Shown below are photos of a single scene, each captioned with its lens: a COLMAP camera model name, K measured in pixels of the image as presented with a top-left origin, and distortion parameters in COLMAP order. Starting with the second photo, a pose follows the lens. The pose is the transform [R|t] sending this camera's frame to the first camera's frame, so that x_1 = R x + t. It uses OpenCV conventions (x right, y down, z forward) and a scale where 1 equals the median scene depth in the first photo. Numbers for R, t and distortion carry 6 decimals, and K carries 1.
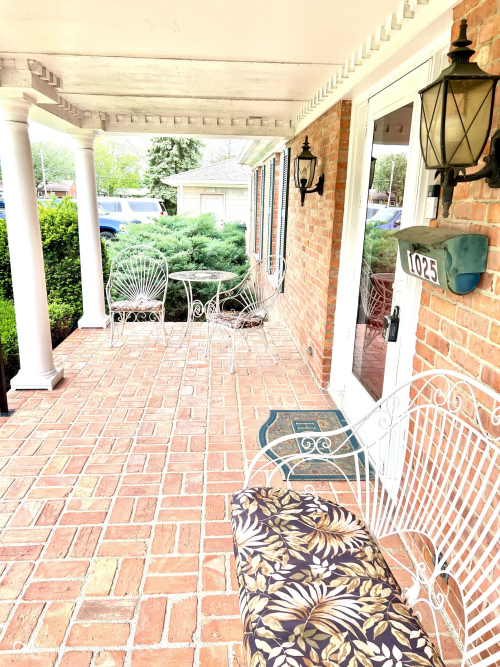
lens RADIAL K [[493.2, 0, 250.9], [0, 493.2, 334.5], [0, 0, 1]] dist [0.001330, 0.000202]
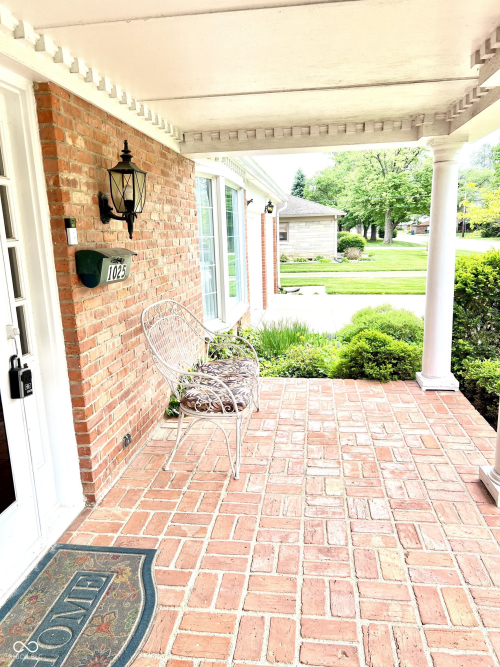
lens RADIAL K [[493.2, 0, 250.9], [0, 493.2, 334.5], [0, 0, 1]] dist [0.001330, 0.000202]
pose [[-0.982327, -0.032841, 0.184270, -0.235050], [0.056555, 0.886392, 0.459467, -0.422457], [-0.178425, 0.461768, -0.868870, 1.545446]]
